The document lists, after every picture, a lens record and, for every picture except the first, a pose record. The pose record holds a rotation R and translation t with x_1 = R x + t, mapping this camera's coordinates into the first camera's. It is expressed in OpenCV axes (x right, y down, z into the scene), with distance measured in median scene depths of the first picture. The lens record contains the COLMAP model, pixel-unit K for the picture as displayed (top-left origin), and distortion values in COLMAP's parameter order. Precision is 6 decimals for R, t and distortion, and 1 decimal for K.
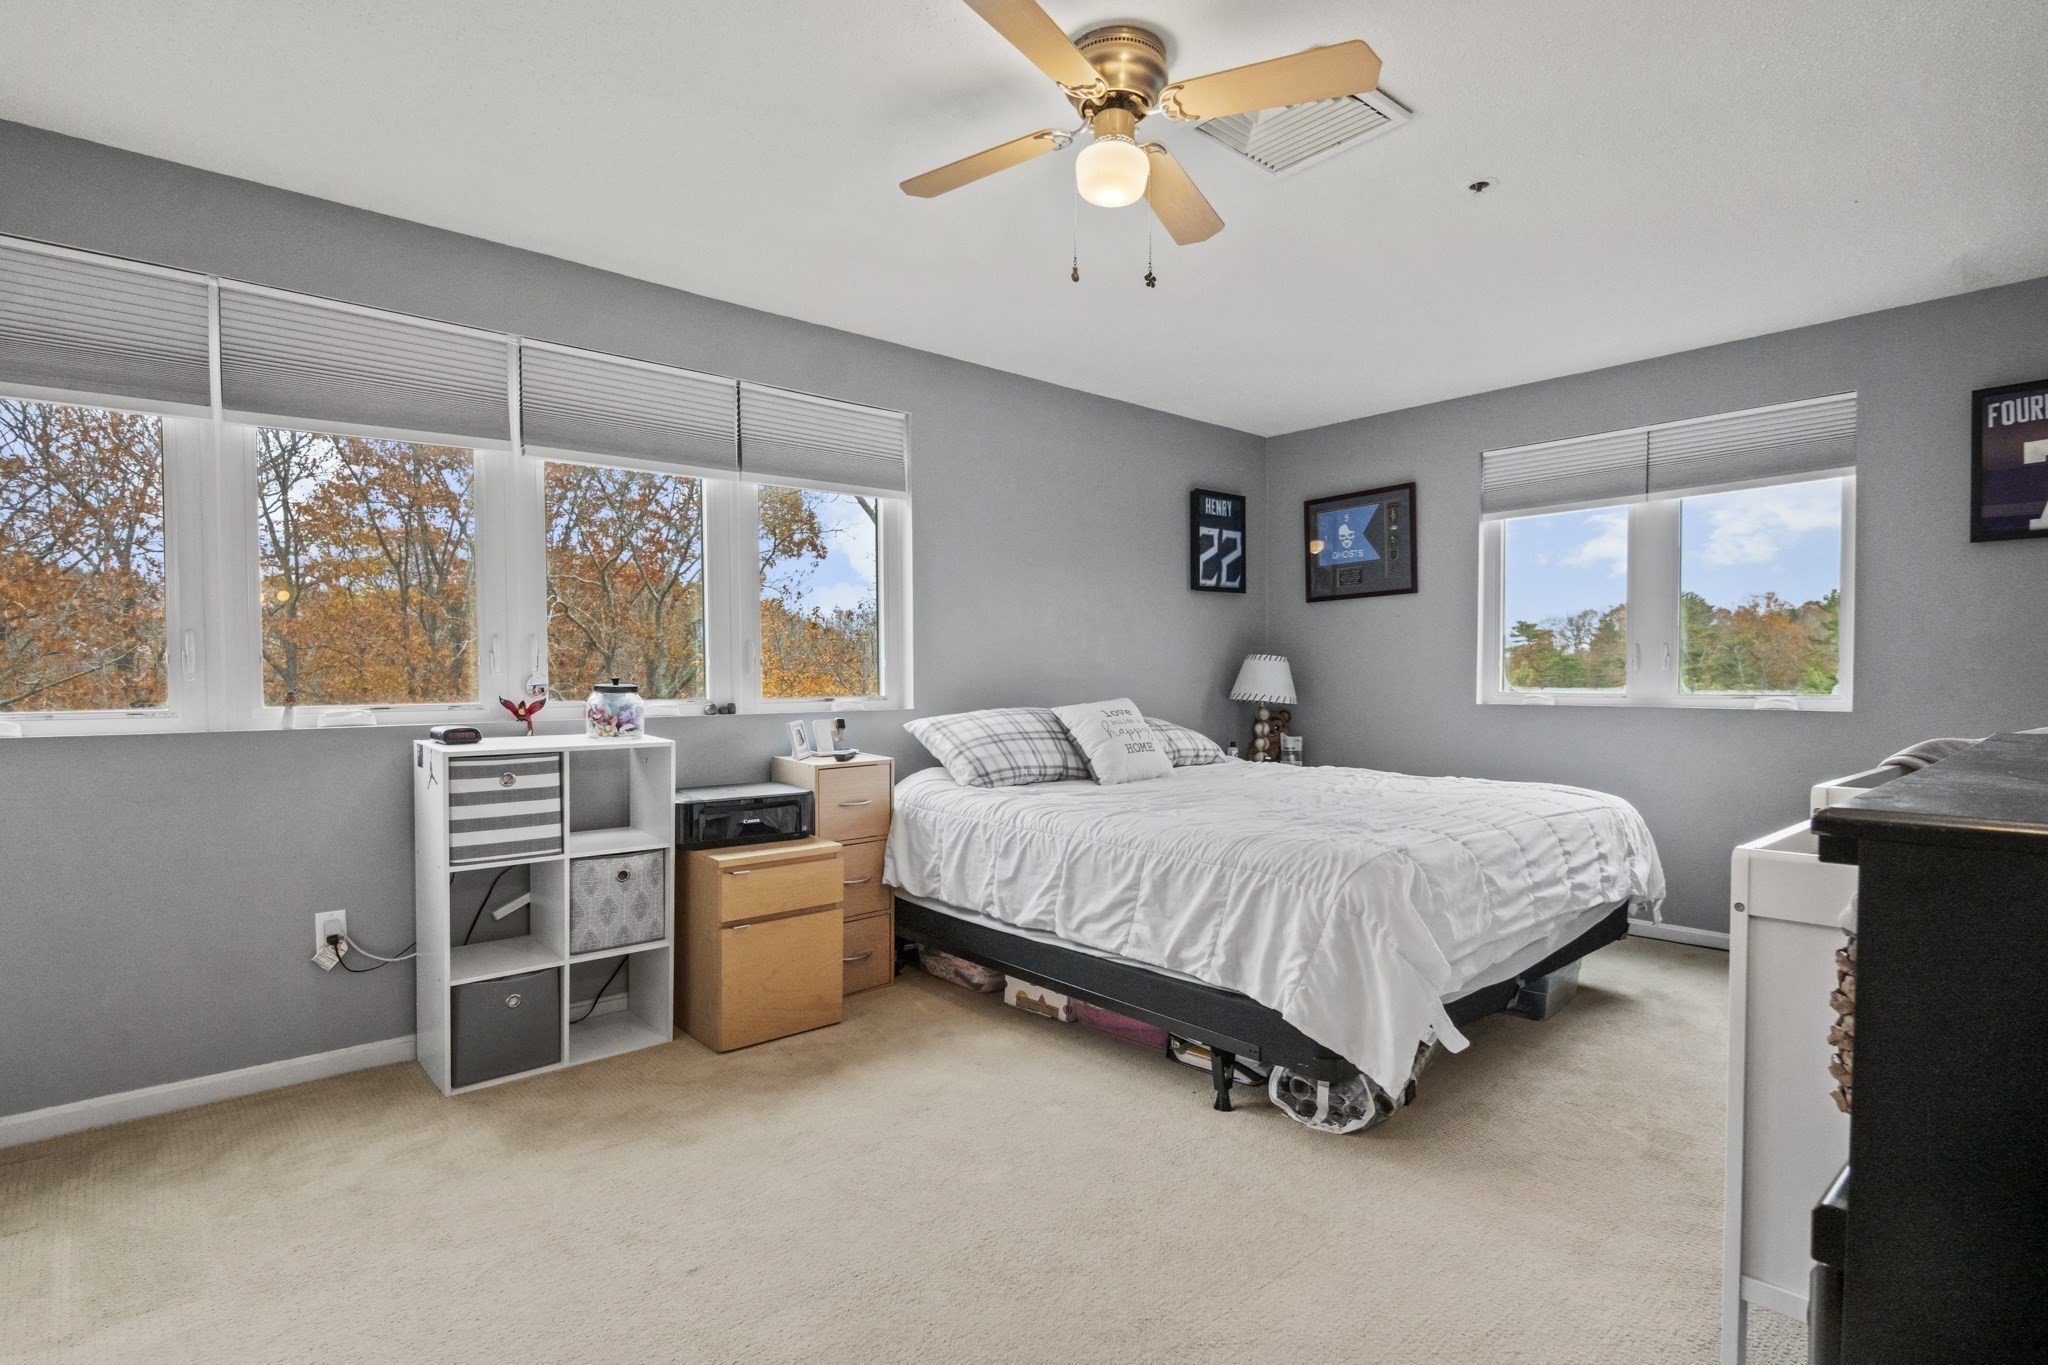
lens RADIAL K [[1033.0, 0, 1025.8], [0, 1033.0, 689.0], [0, 0, 1]] dist [-0.004510, -0.000828]
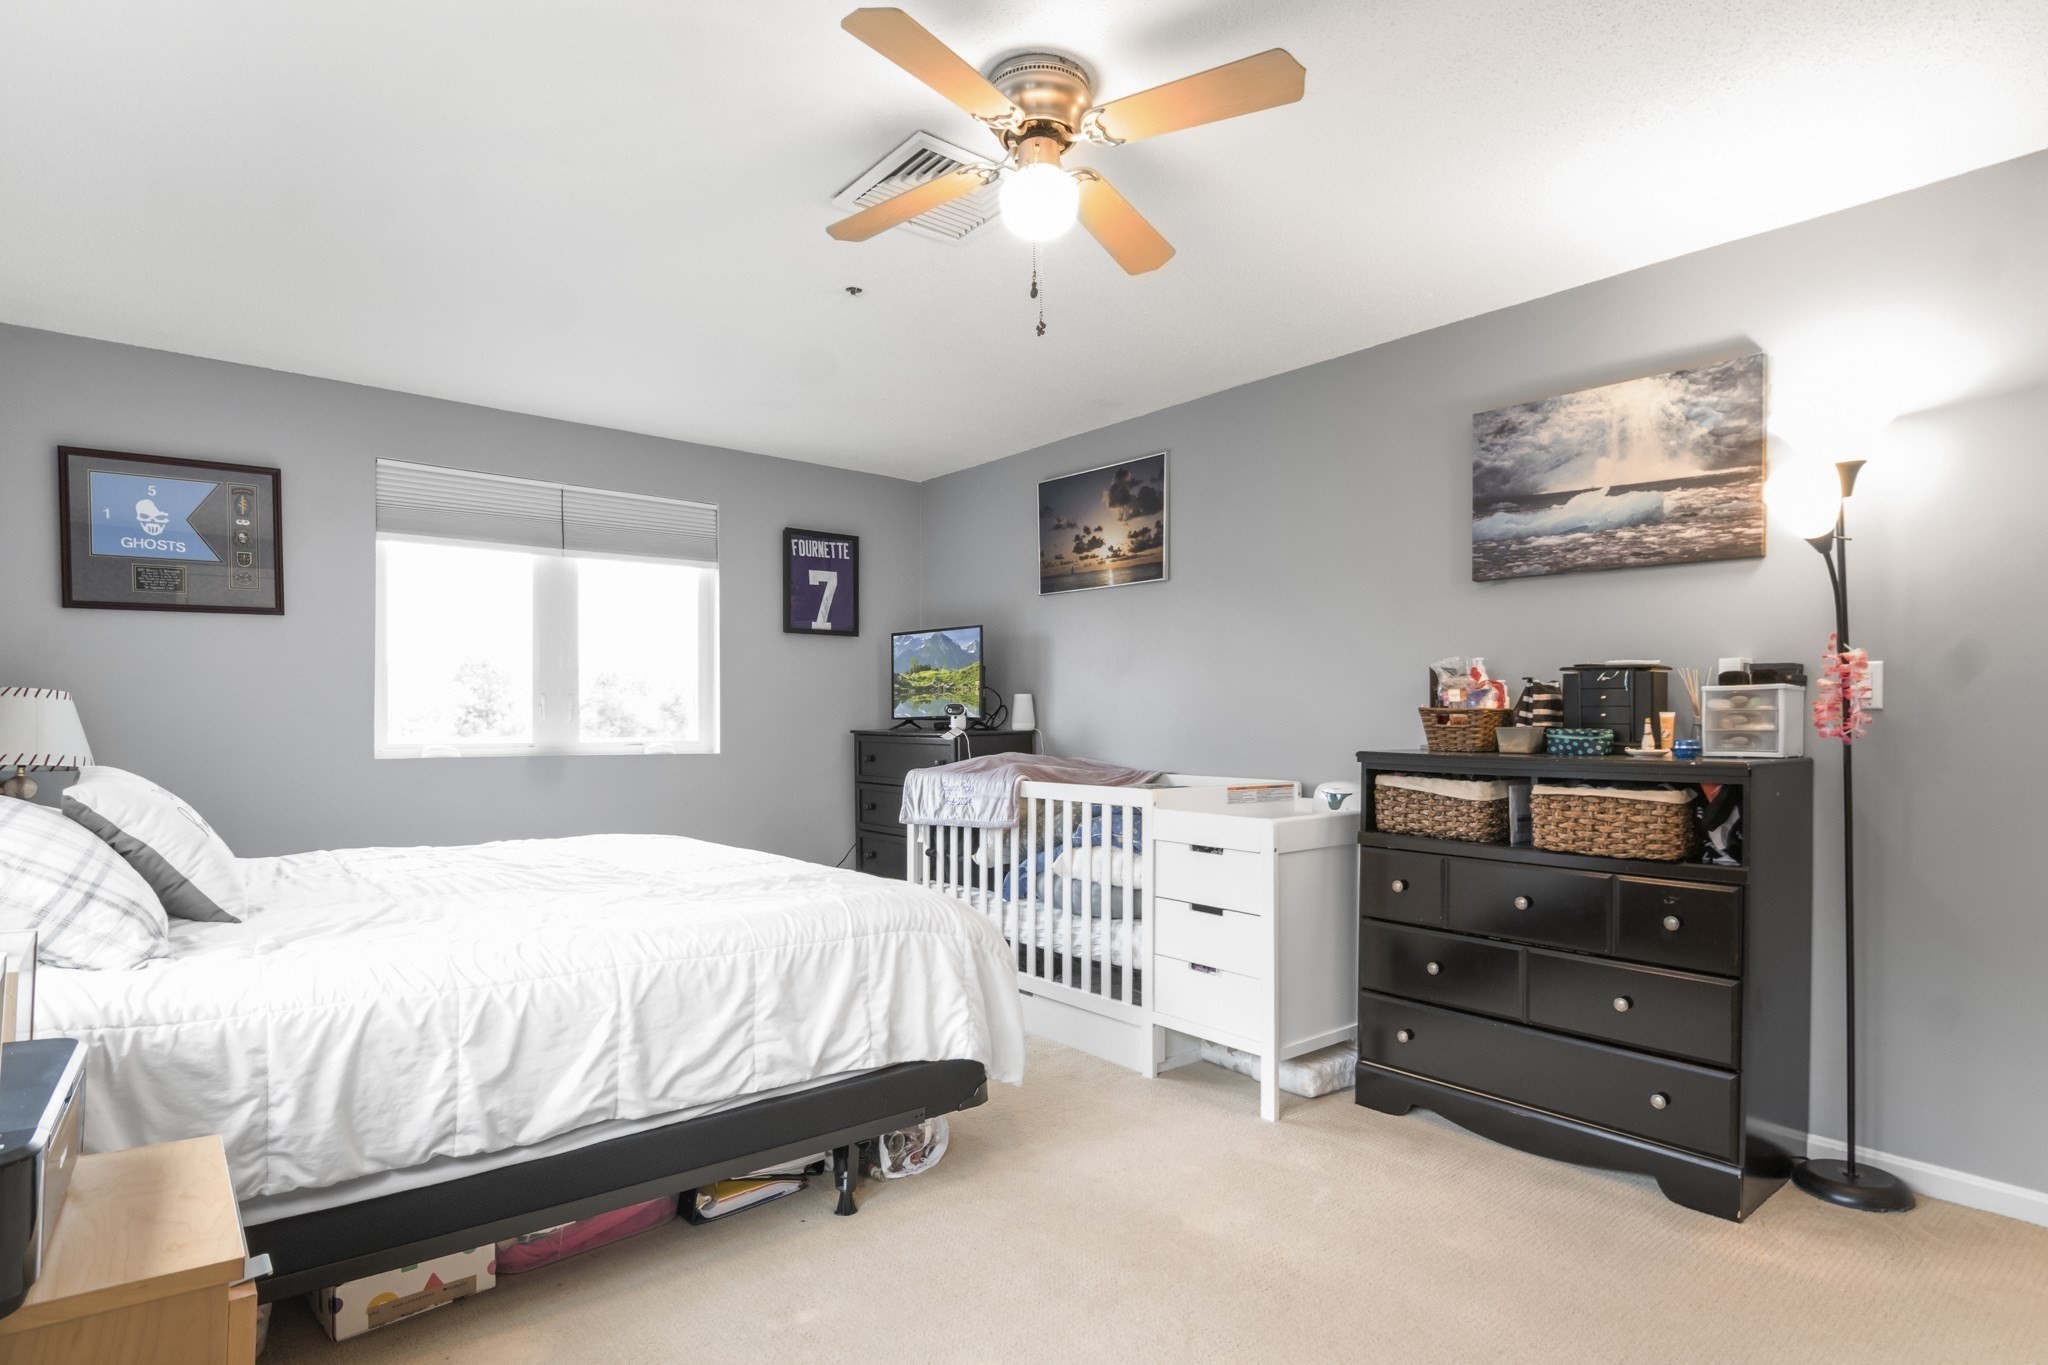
lens RADIAL K [[1054.6, 0, 1019.8], [0, 1054.6, 721.4], [0, 0, 1]] dist [-0.000764, -0.000536]
pose [[0.036367, 0.002373, 0.999336, -0.607441], [0.010487, 0.999941, -0.002756, -0.011024], [-0.999283, 0.010580, 0.036340, 0.689831]]
